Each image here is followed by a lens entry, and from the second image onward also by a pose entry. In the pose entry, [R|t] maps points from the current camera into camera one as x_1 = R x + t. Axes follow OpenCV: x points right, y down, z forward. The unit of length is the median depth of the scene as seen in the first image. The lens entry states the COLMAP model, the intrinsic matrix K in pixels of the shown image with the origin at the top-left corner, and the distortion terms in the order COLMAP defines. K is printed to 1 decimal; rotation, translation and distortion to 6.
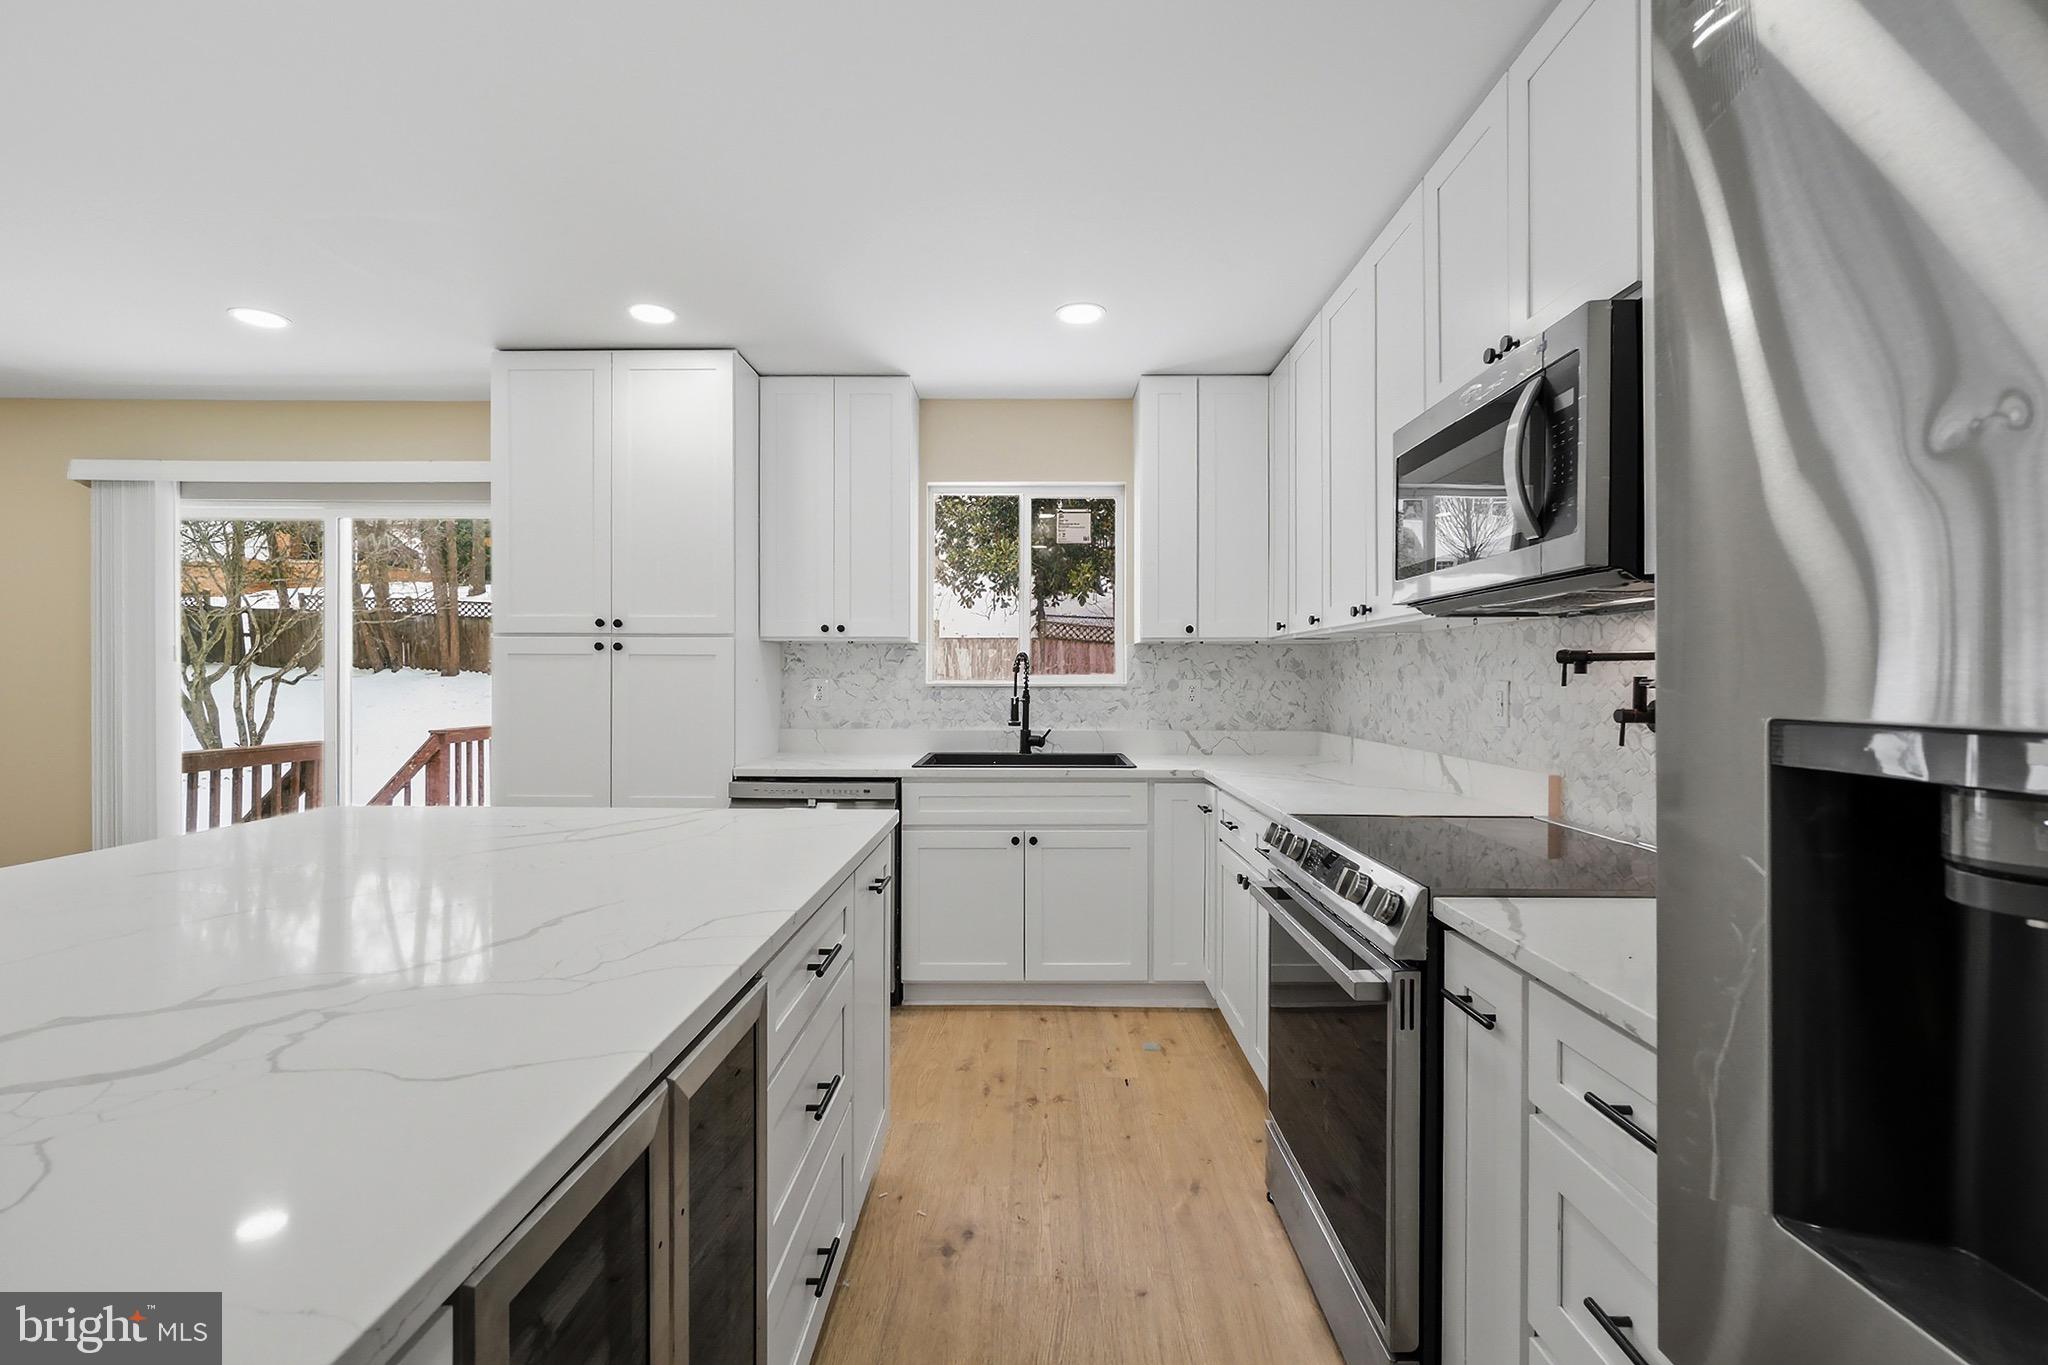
lens RADIAL K [[894.0, 0, 1031.4], [0, 894.0, 669.8], [0, 0, 1]] dist [-0.009159, 0.000556]
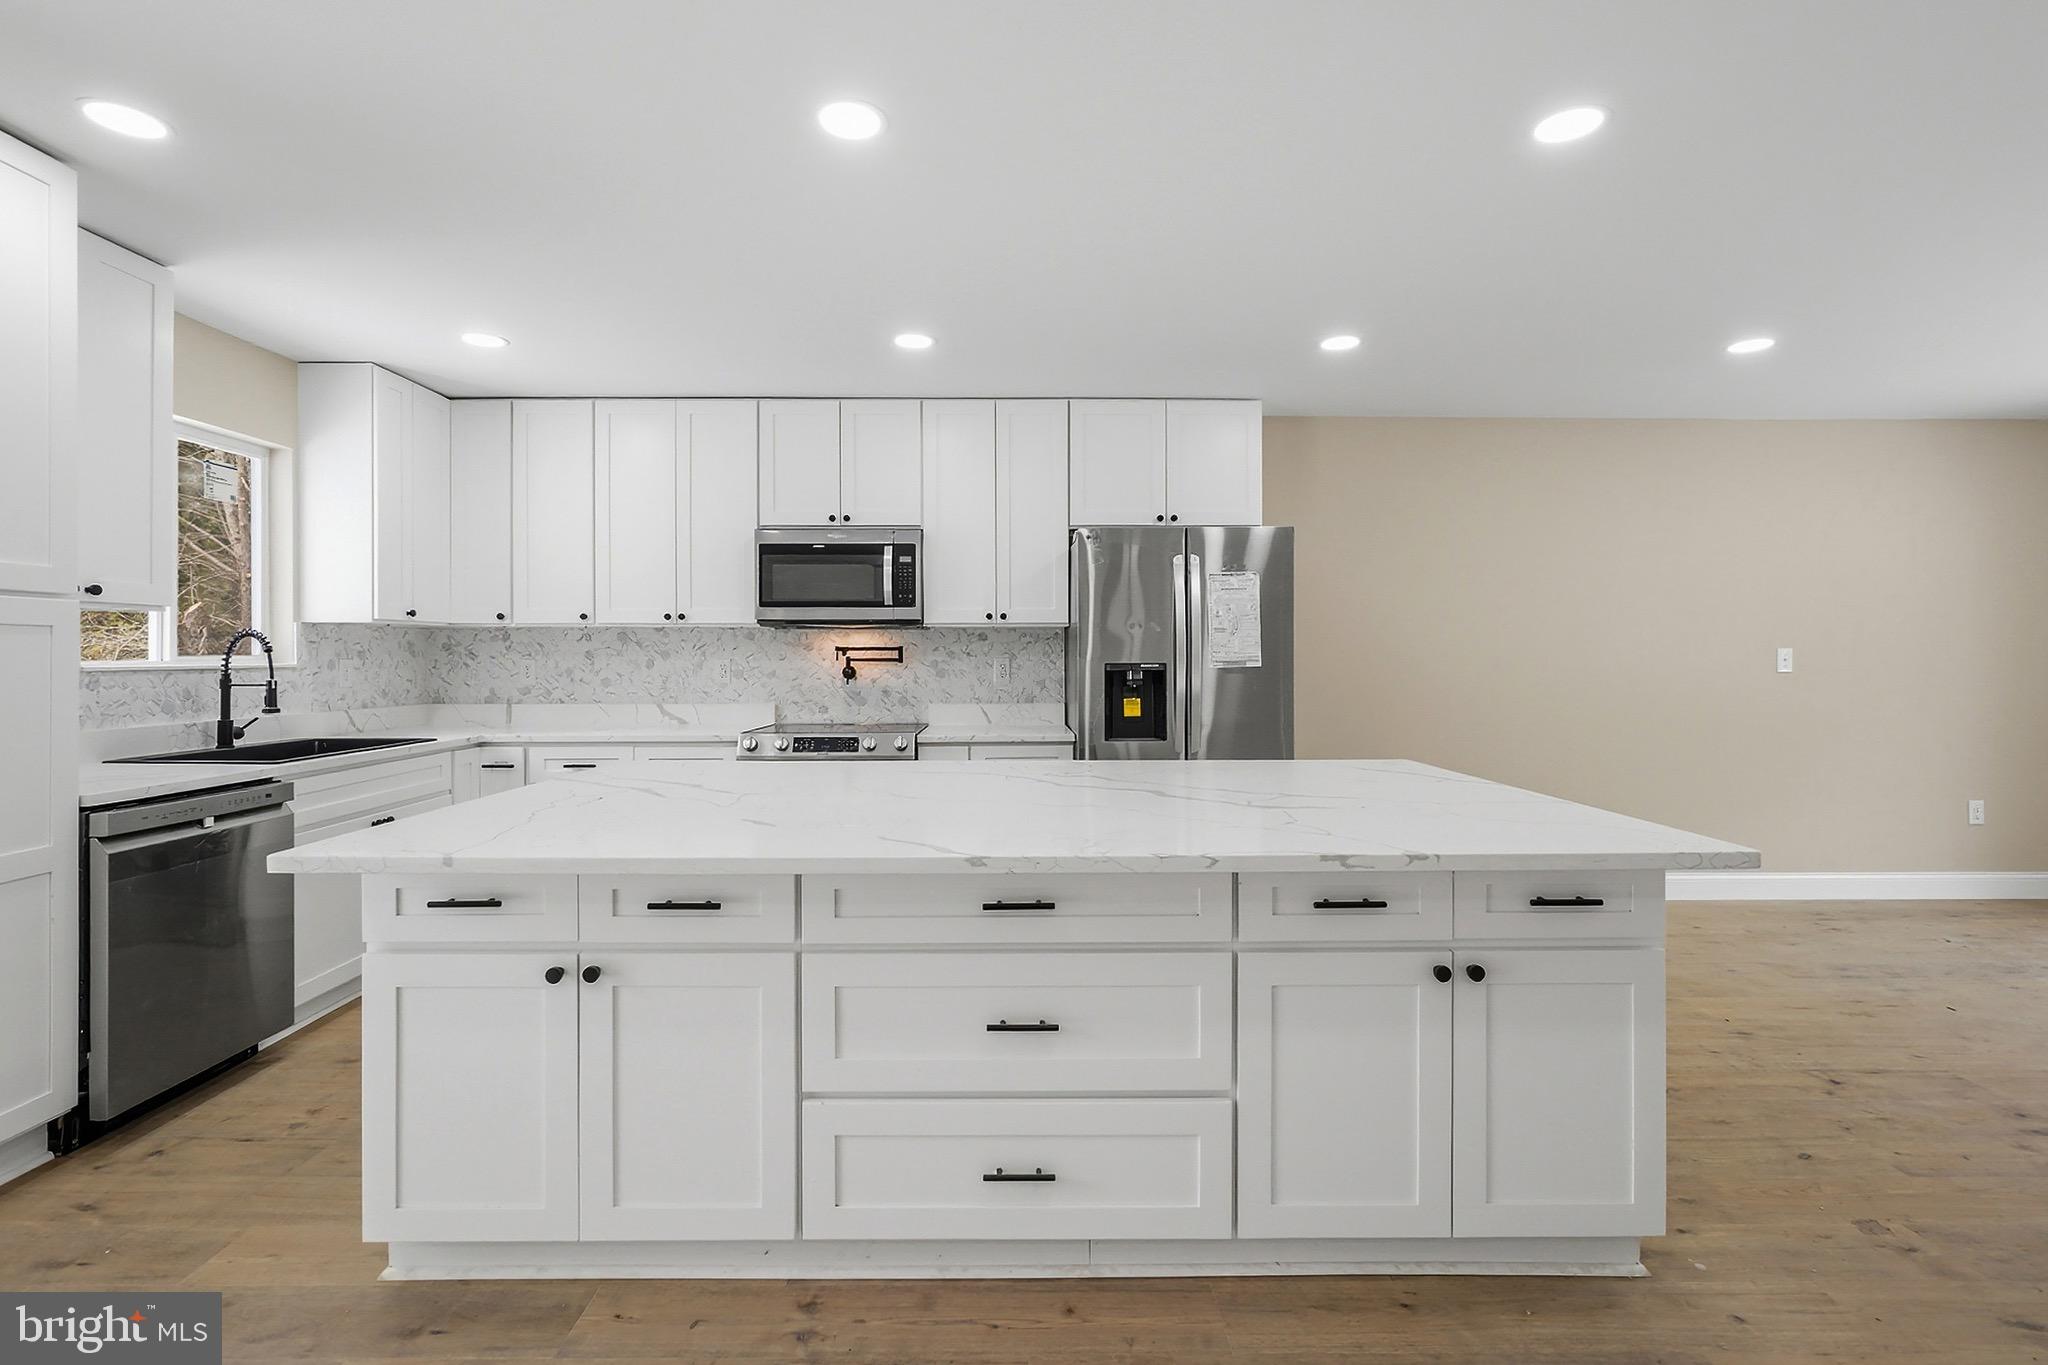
lens RADIAL K [[923.3, 0, 1023.7], [0, 923.3, 659.9], [0, 0, 1]] dist [-0.009993, 0.000333]
pose [[-0.020442, -0.006087, 0.999773, -0.920352], [-0.007960, 0.999951, 0.005926, -0.001196], [-0.999759, -0.007837, -0.020489, 0.267943]]
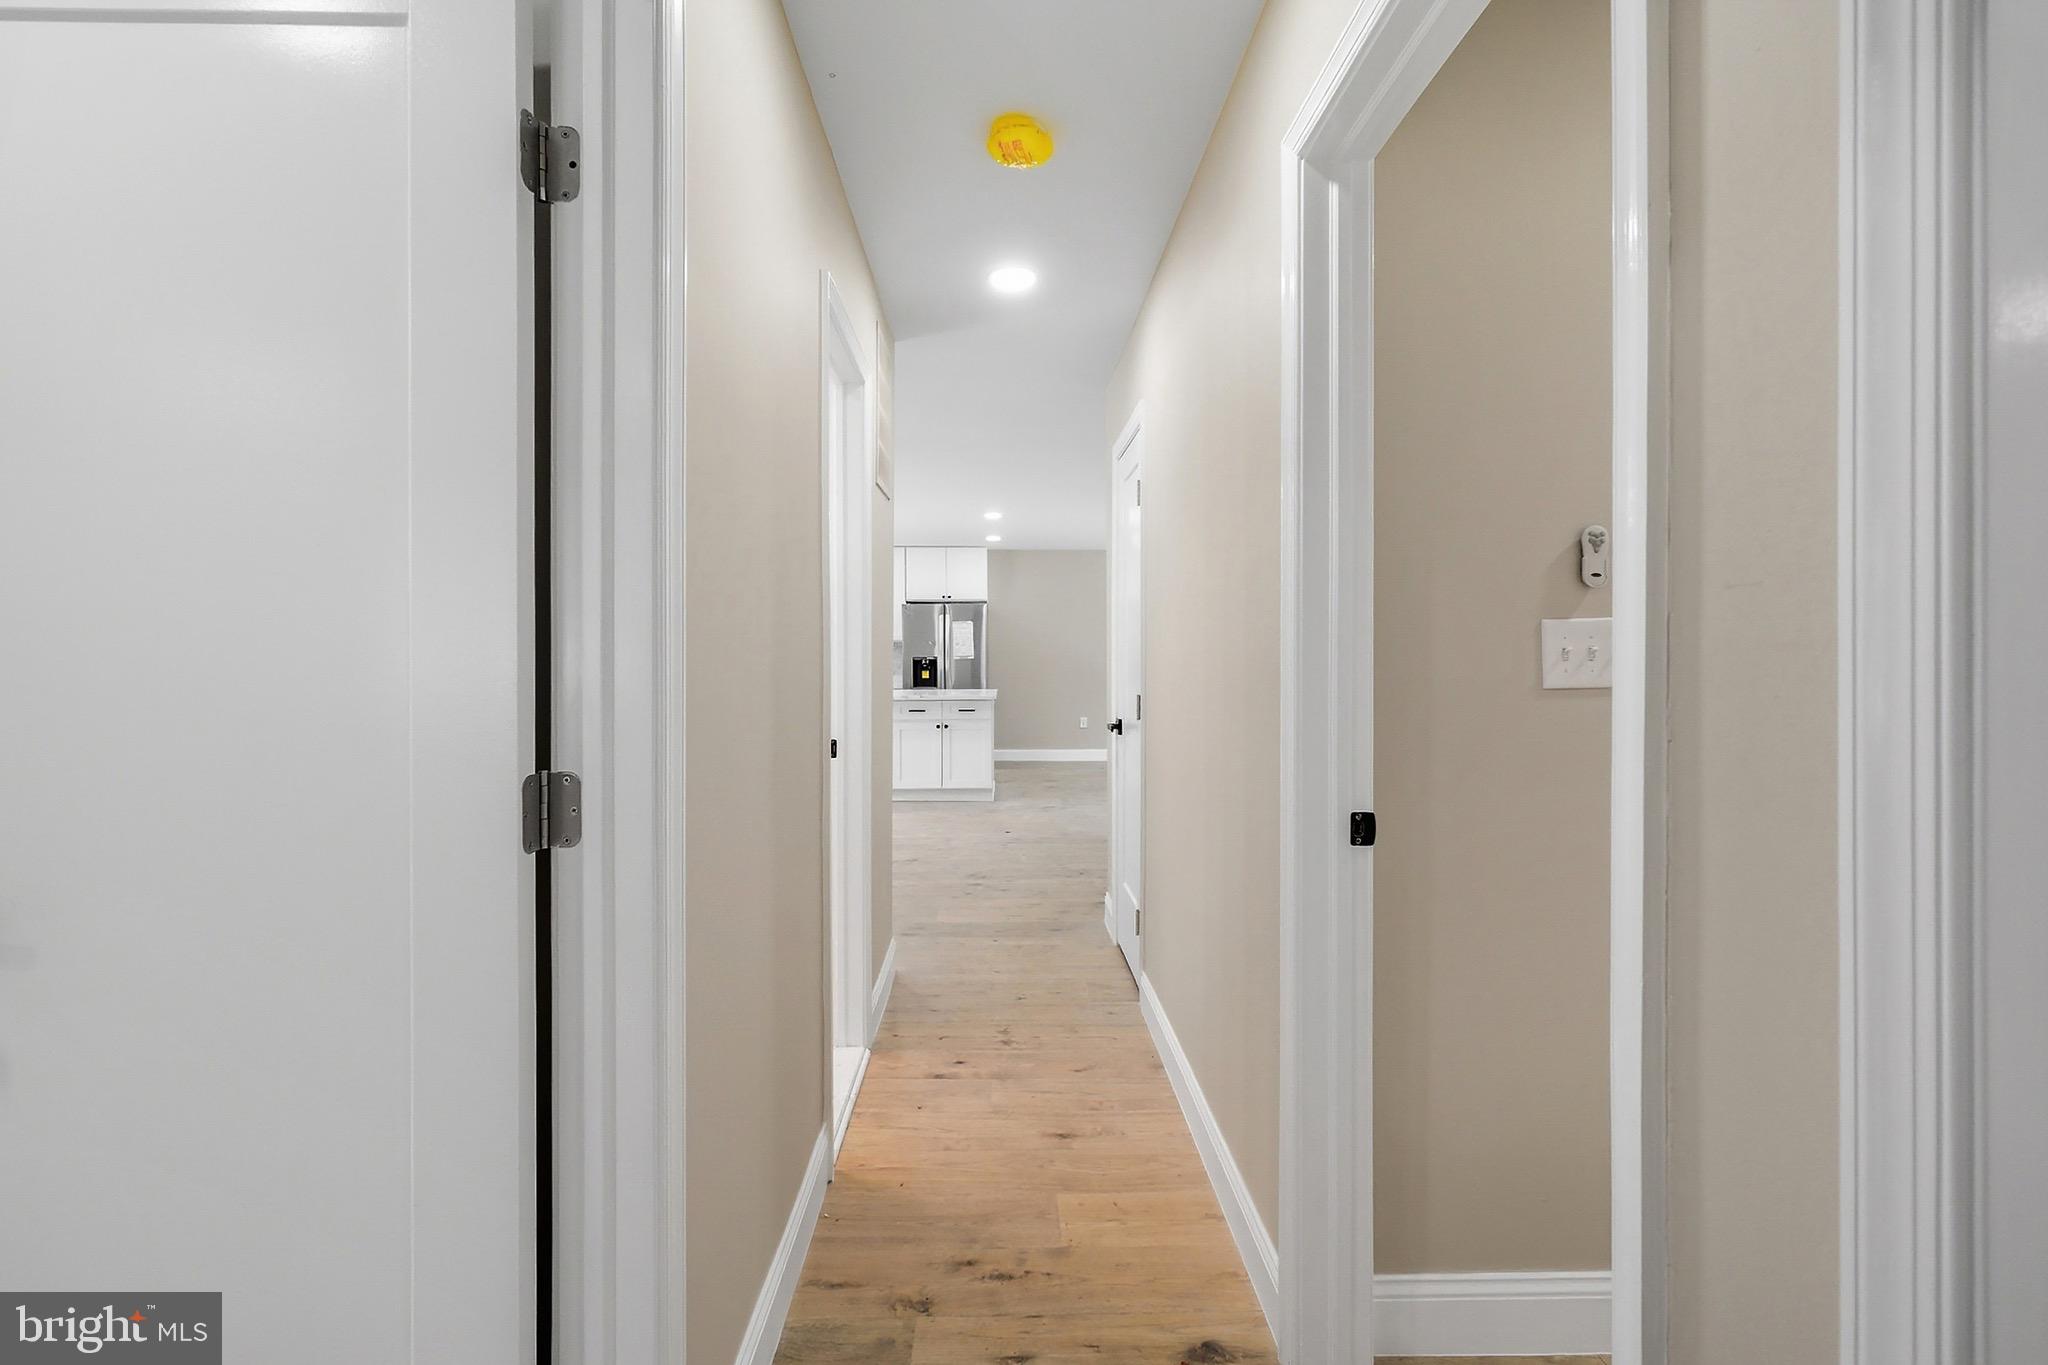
lens RADIAL K [[894.0, 0, 1031.4], [0, 894.0, 669.8], [0, 0, 1]] dist [-0.009159, 0.000556]
pose [[-0.036874, -0.021385, 0.999091, -2.520576], [-0.007752, 0.999747, 0.021113, -0.013903], [-0.999290, -0.006966, -0.037030, -0.098949]]
